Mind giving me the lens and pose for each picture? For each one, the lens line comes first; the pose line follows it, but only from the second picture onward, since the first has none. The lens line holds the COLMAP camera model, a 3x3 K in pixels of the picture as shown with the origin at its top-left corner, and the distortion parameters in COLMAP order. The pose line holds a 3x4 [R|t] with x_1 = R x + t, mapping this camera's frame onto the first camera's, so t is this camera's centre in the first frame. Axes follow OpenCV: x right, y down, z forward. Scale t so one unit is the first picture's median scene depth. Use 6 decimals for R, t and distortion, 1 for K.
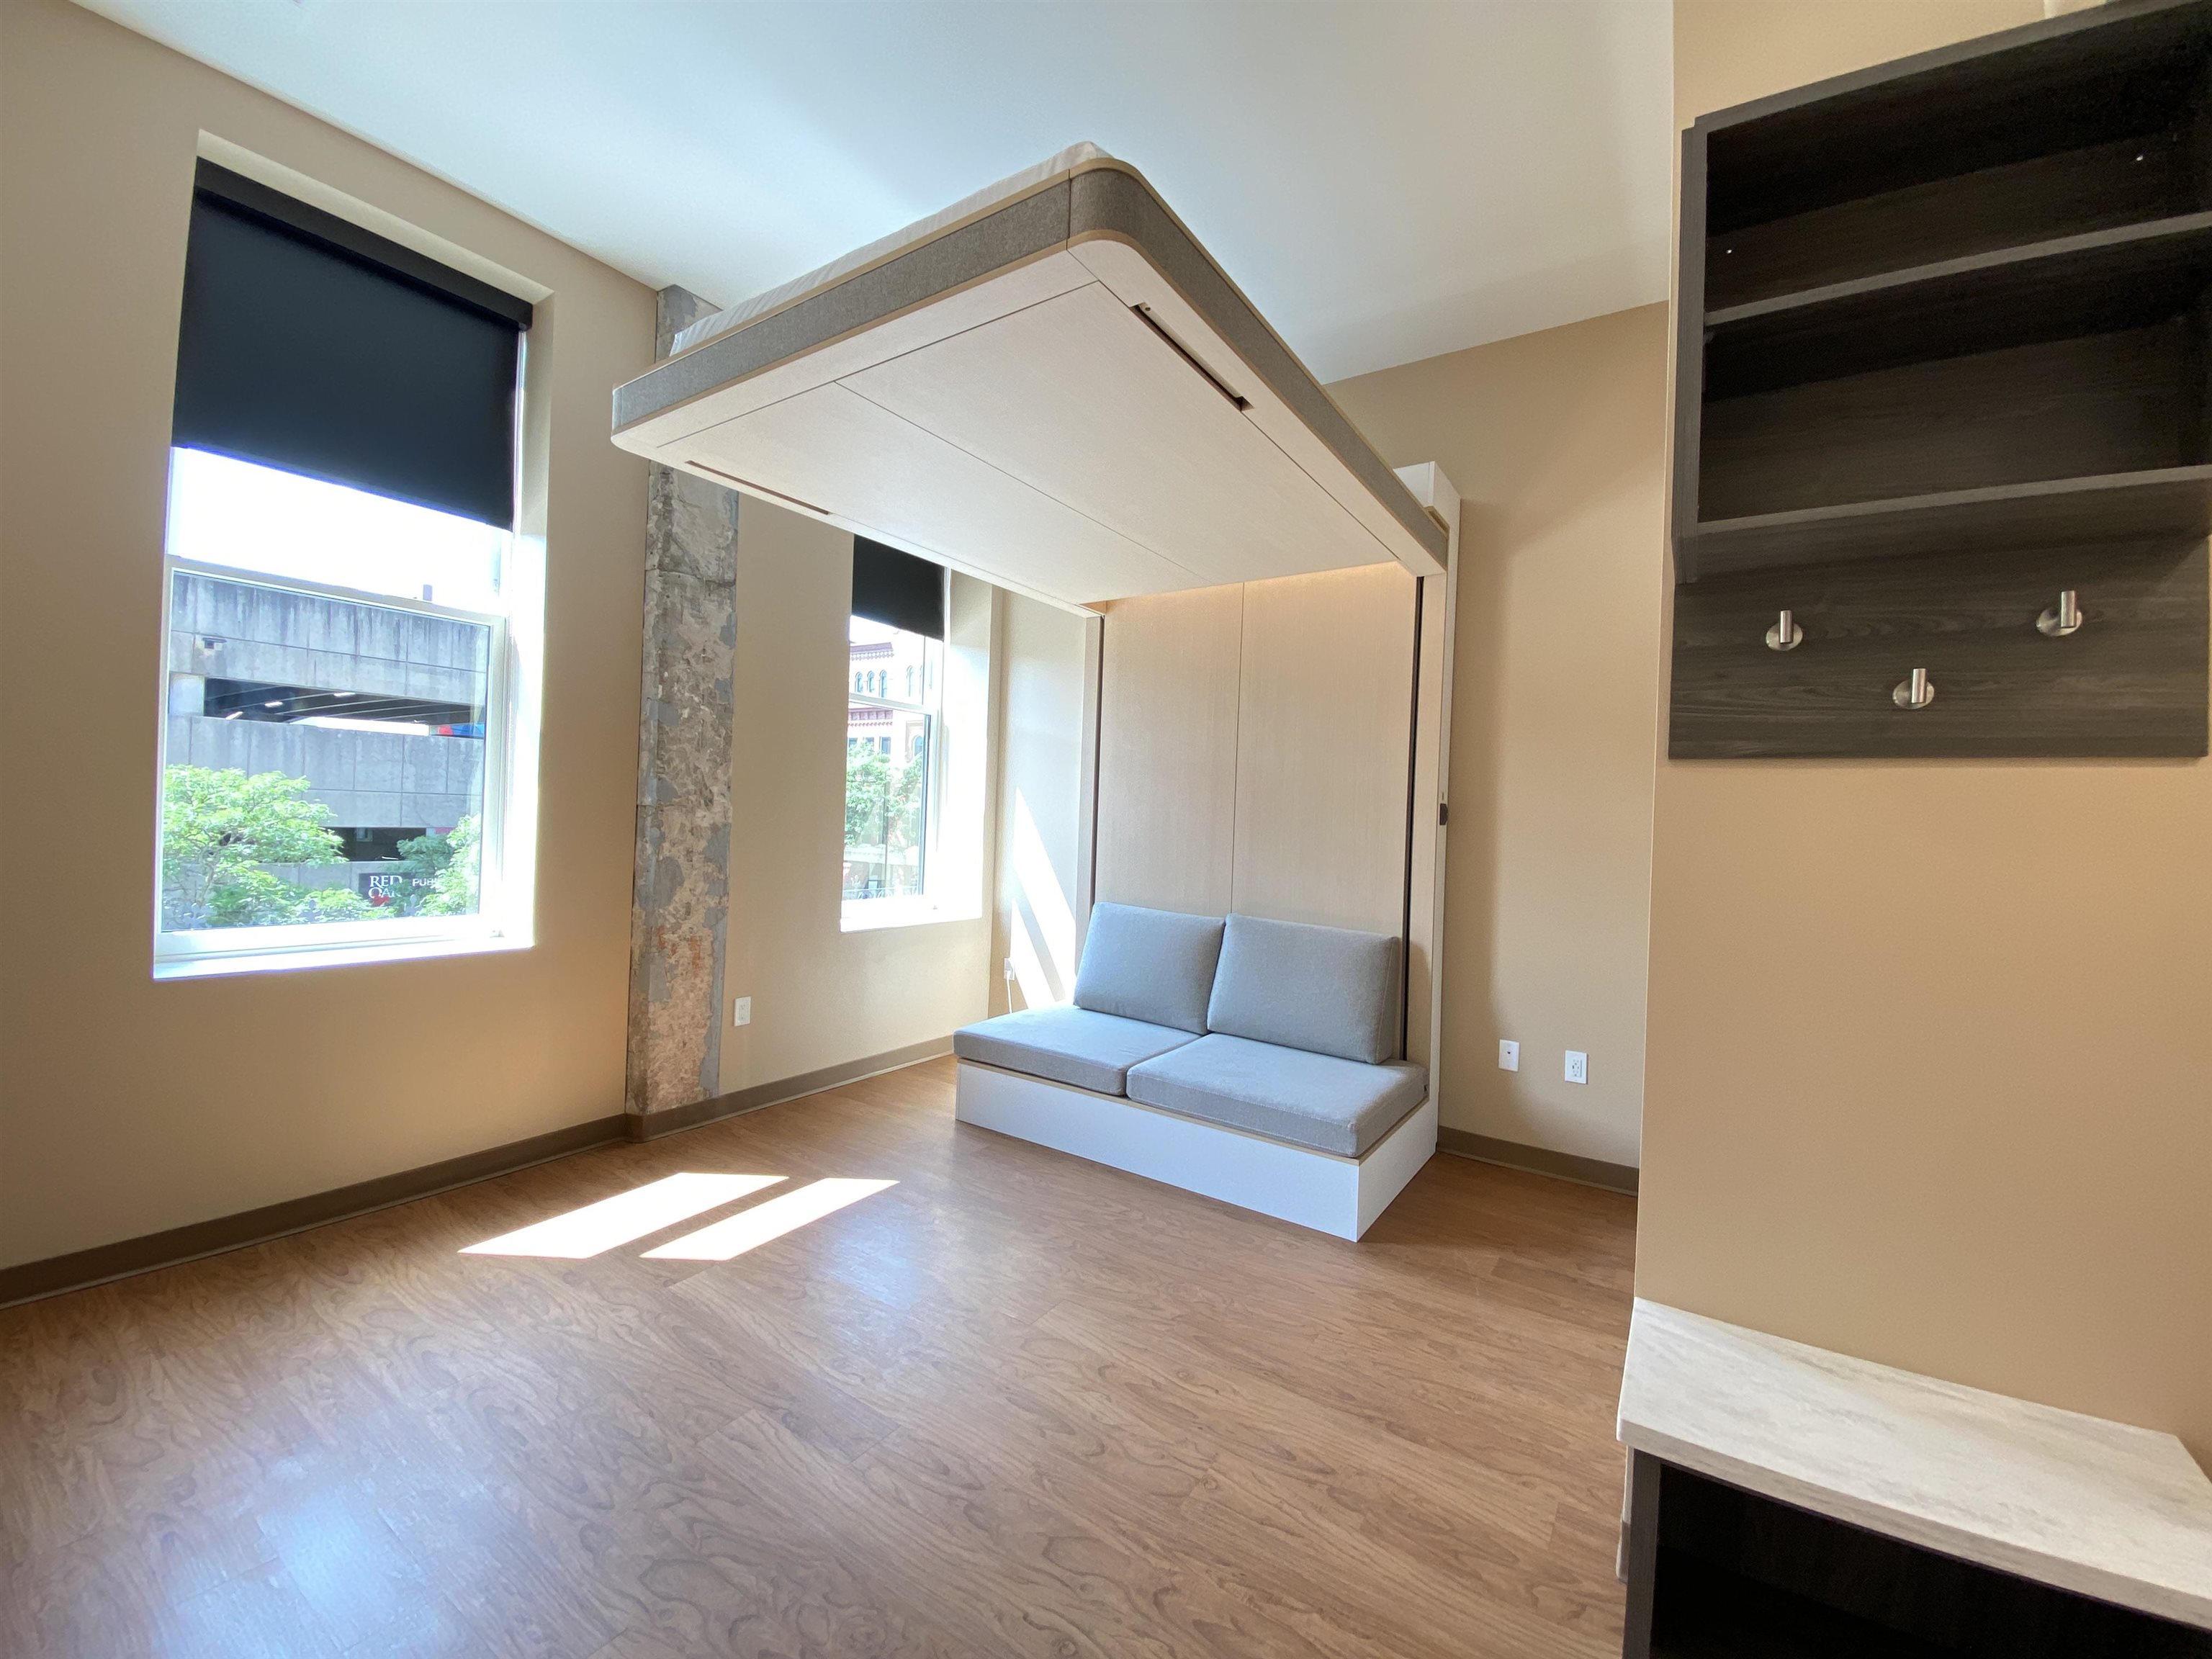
lens RADIAL K [[893.3, 0, 1098.4], [0, 893.3, 816.5], [0, 0, 1]] dist [0.000621, -0.013720]
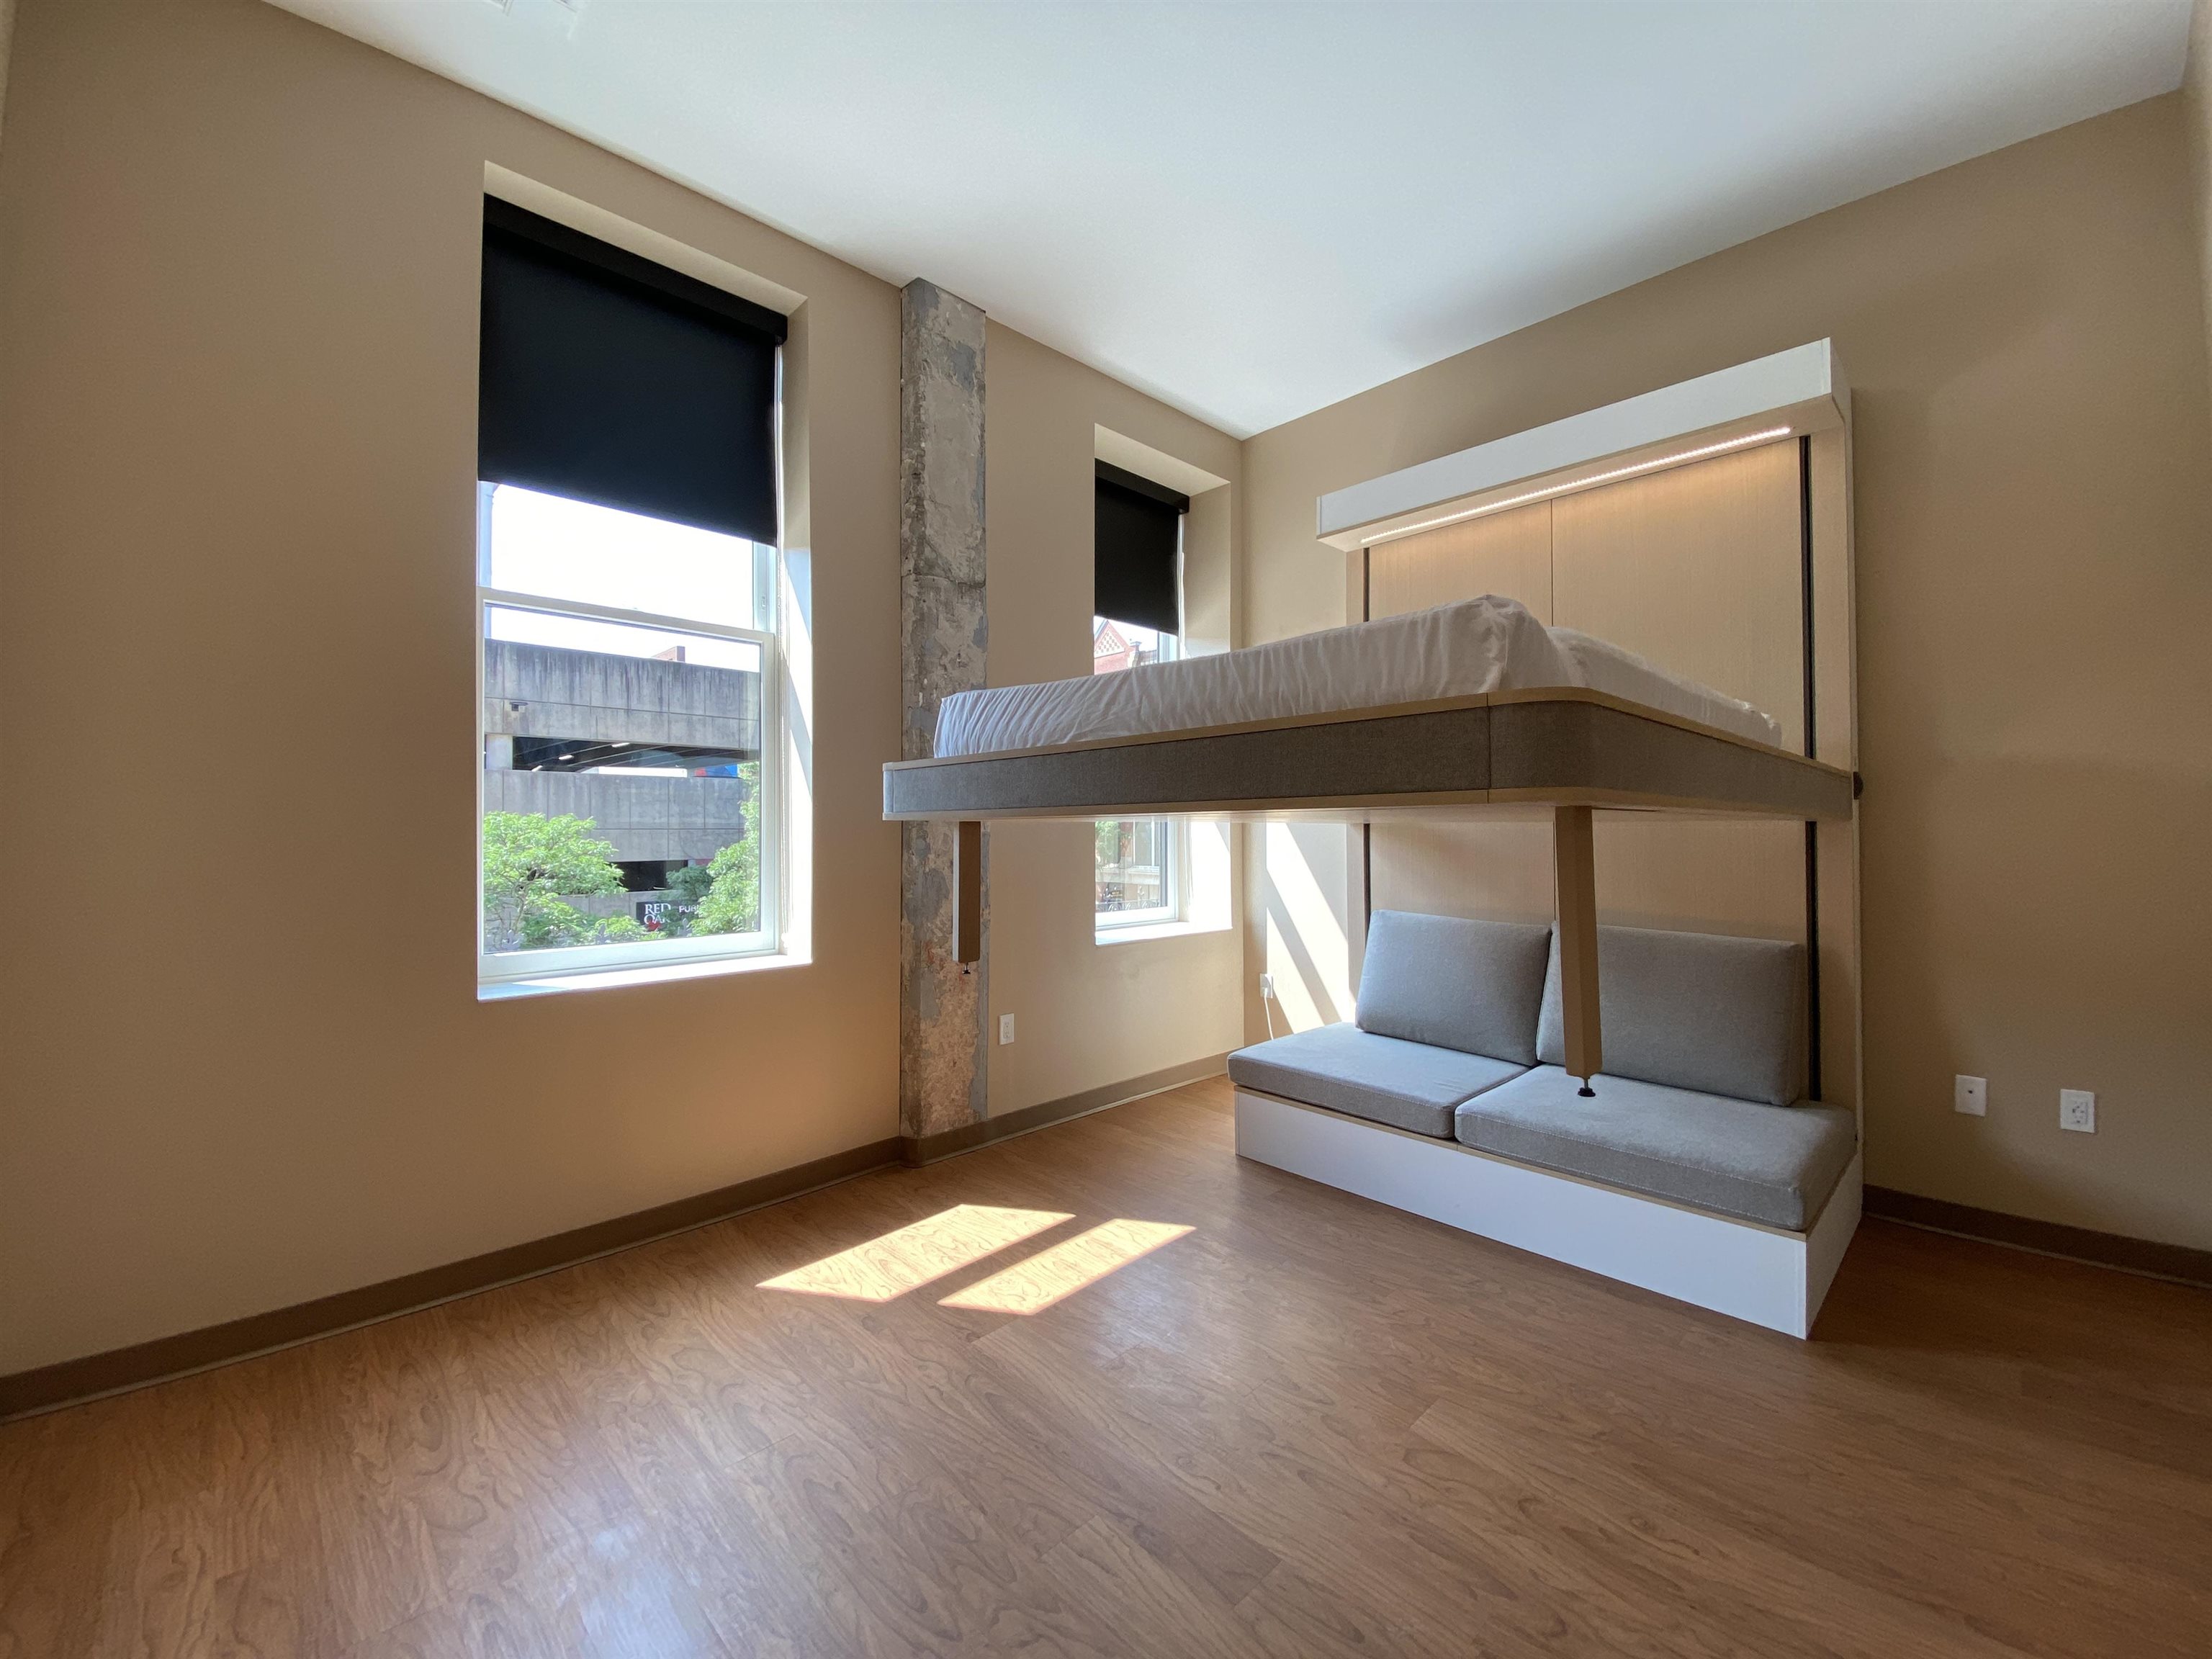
lens RADIAL K [[893.3, 0, 1098.4], [0, 893.3, 816.5], [0, 0, 1]] dist [0.000621, -0.013720]
pose [[0.976659, -0.041652, -0.210718, -0.119553], [0.037821, 0.999038, -0.022184, 0.017687], [0.211439, 0.013697, 0.977295, 0.112720]]
